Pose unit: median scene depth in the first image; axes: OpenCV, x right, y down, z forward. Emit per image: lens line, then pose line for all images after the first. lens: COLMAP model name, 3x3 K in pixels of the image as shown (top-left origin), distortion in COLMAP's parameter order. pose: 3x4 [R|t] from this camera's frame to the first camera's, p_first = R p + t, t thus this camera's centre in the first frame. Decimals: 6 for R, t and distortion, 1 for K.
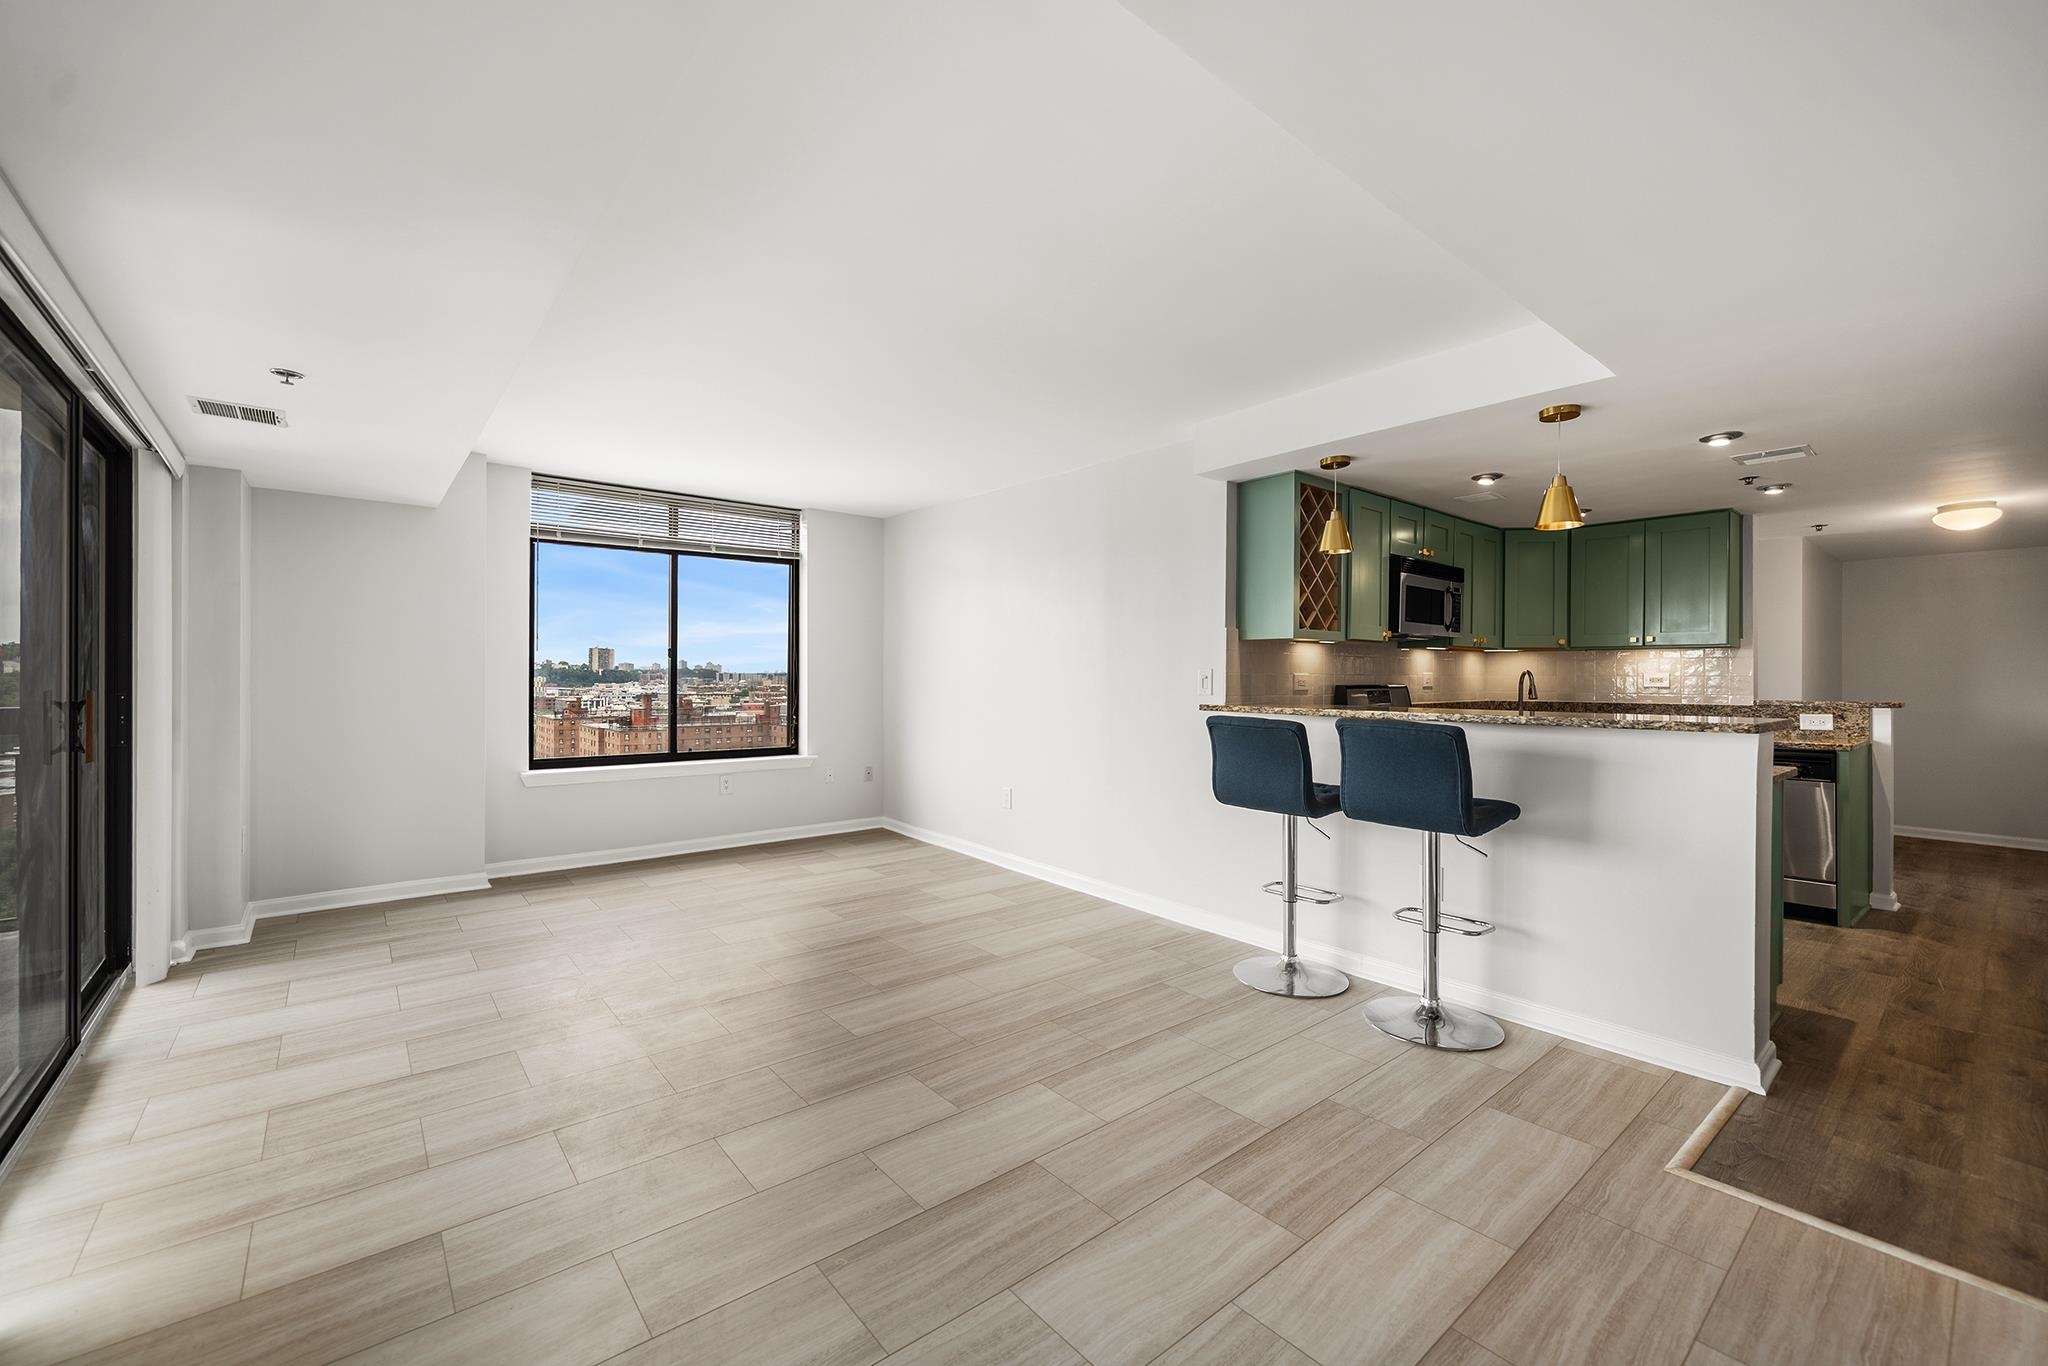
lens RADIAL K [[828.2, 0, 1012.3], [0, 828.2, 678.4], [0, 0, 1]] dist [0.001450, 0.000173]
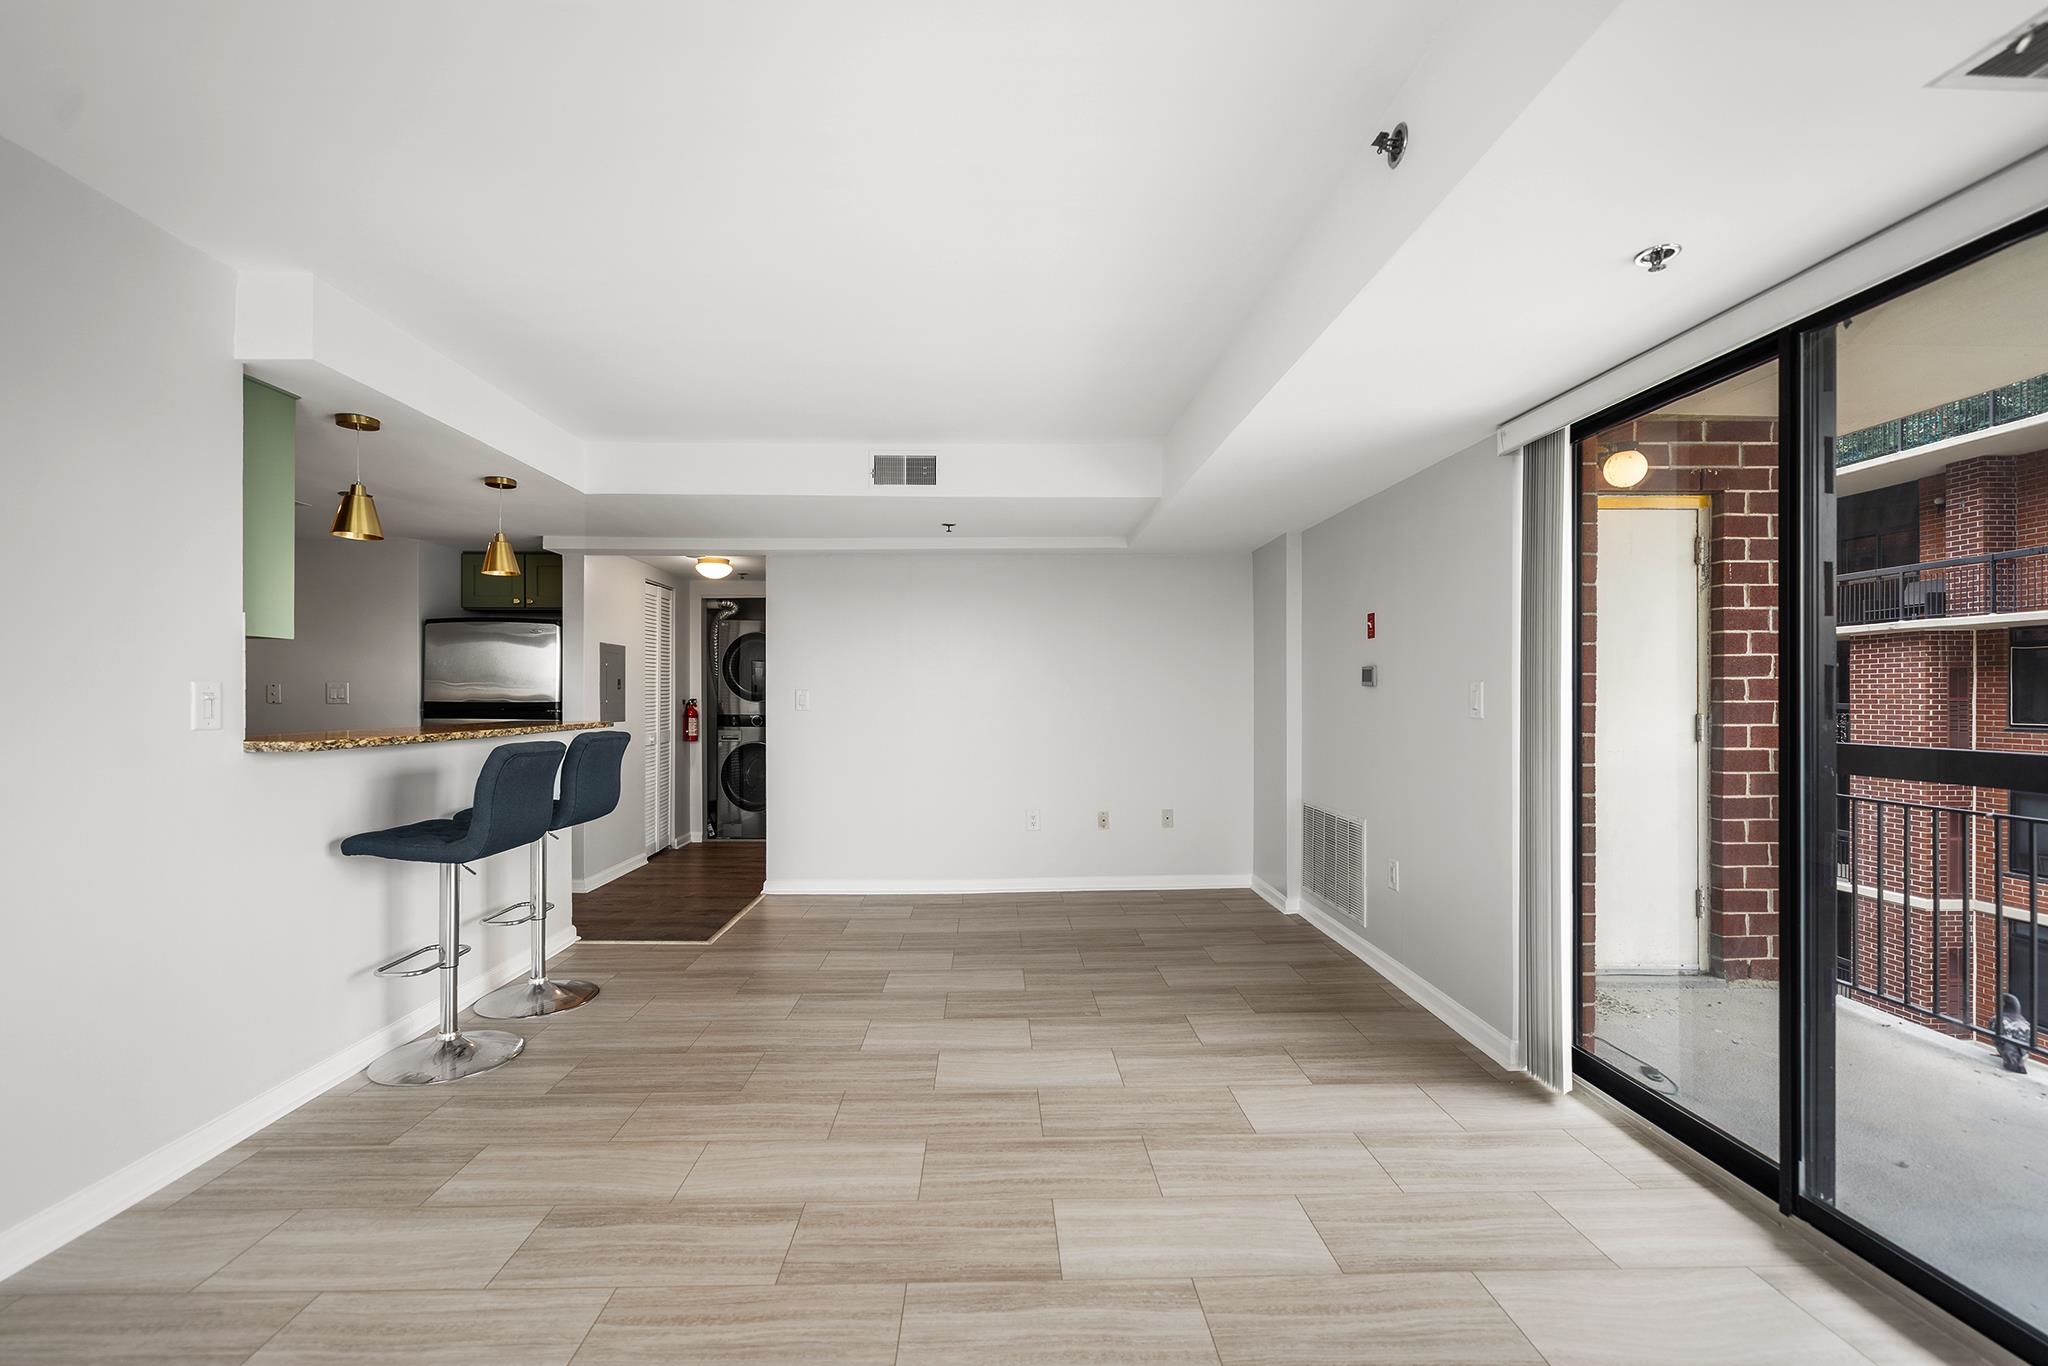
lens RADIAL K [[828.8, 0, 1013.8], [0, 828.8, 688.4], [0, 0, 1]] dist [-0.000254, 0.000086]
pose [[-0.781847, -0.000417, 0.623471, -0.505291], [-0.000926, 0.999999, -0.000493, -0.007998], [-0.623470, -0.000962, -0.781847, 1.049671]]
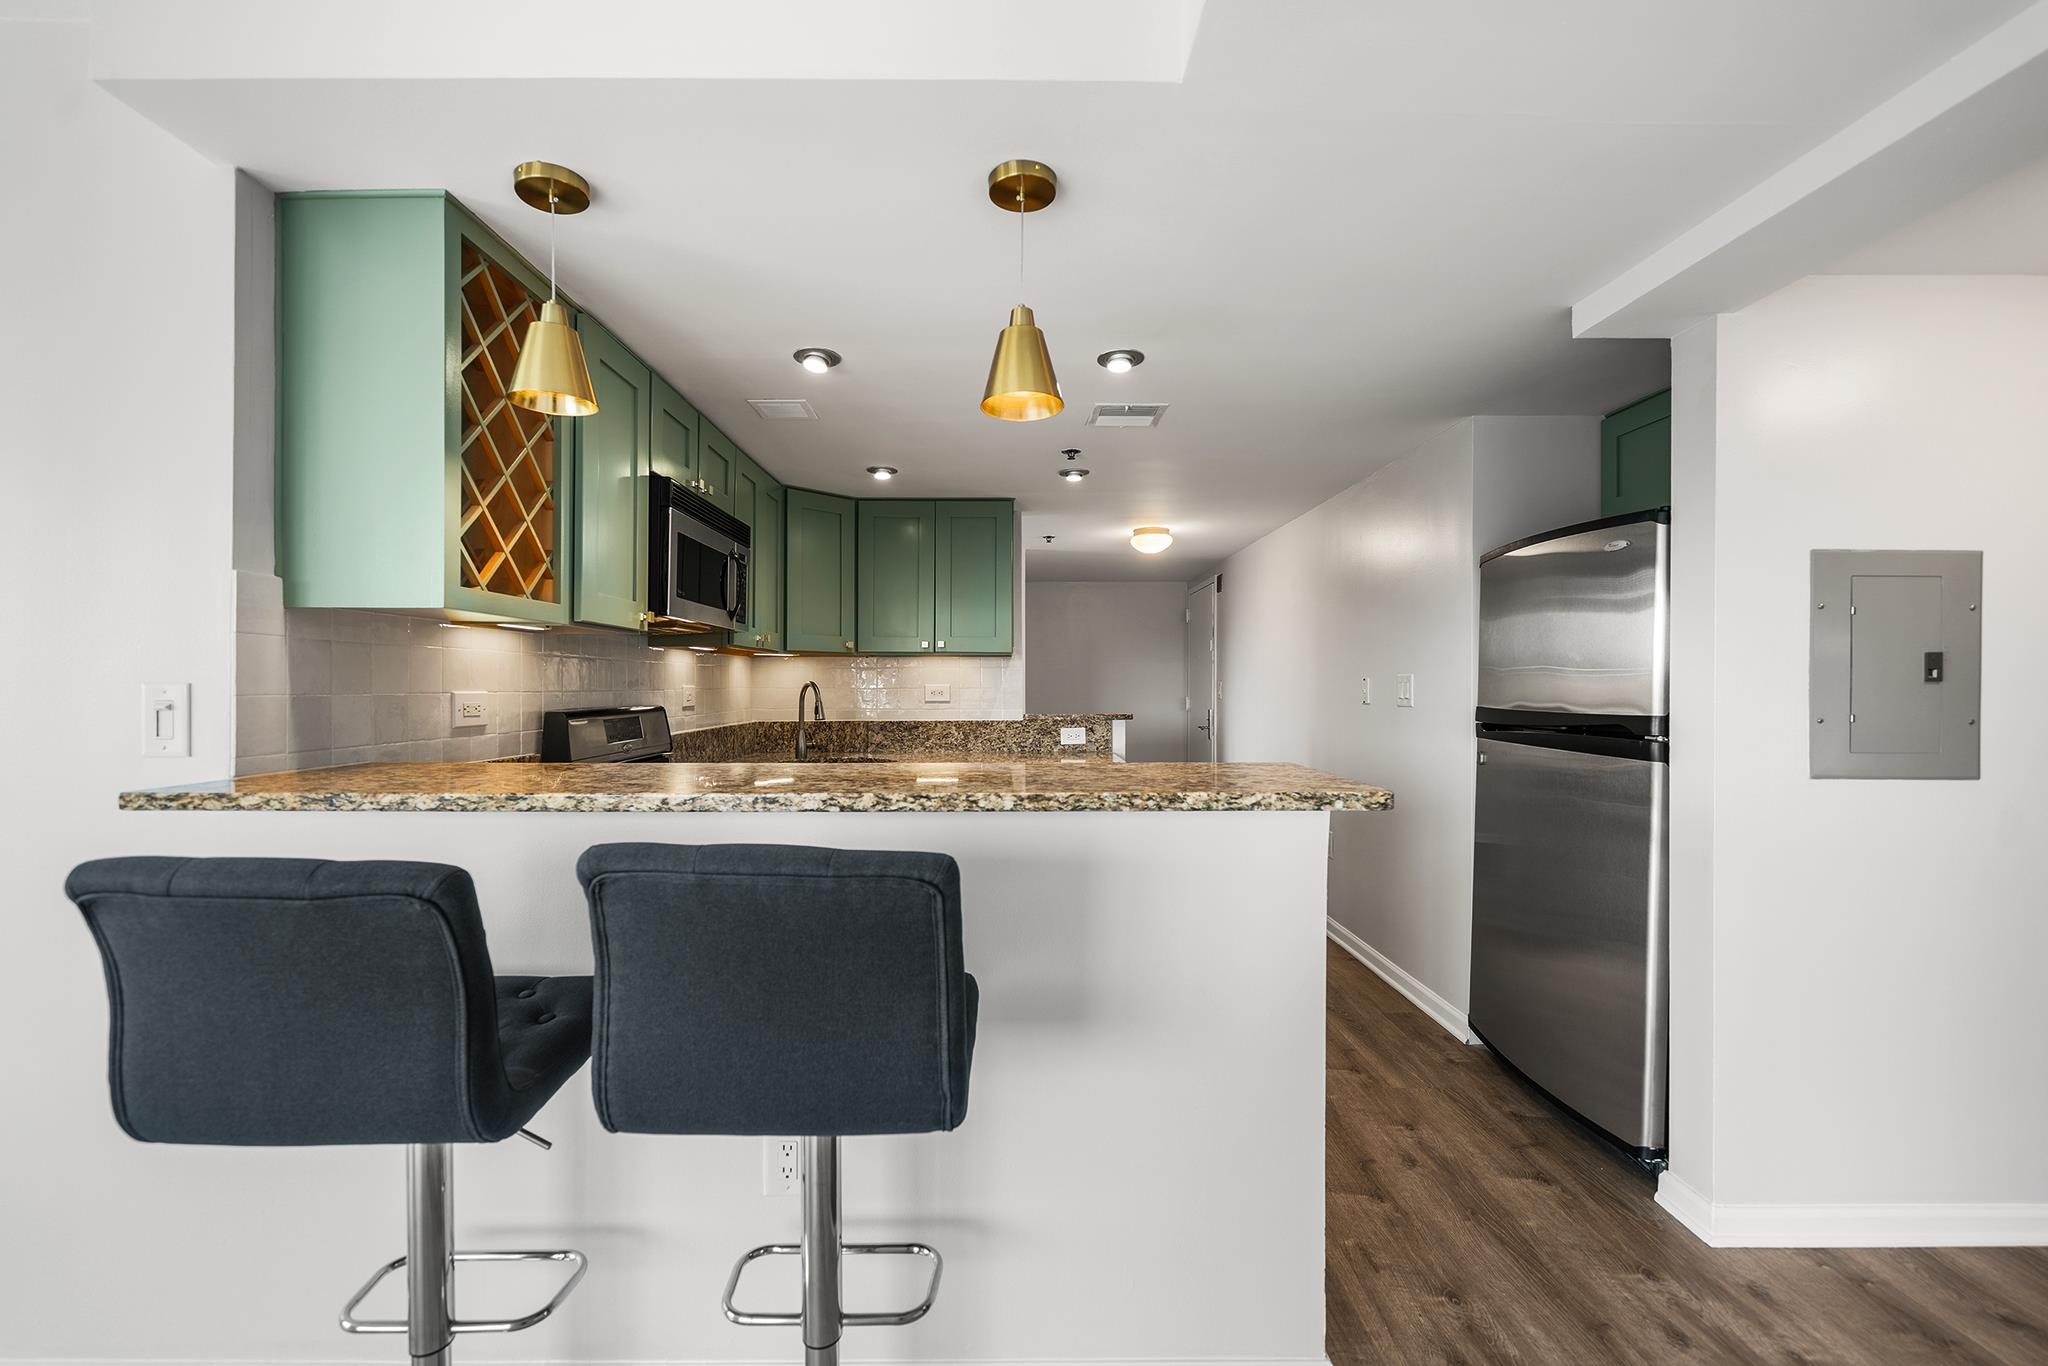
lens RADIAL K [[851.6, 0, 1006.8], [0, 851.6, 686.3], [0, 0, 1]] dist [-0.000160, 0.000128]
pose [[0.631711, -0.005205, 0.775187, 0.173134], [0.004947, 0.999984, 0.002684, -0.008575], [-0.775189, 0.002139, 0.631726, 0.476367]]
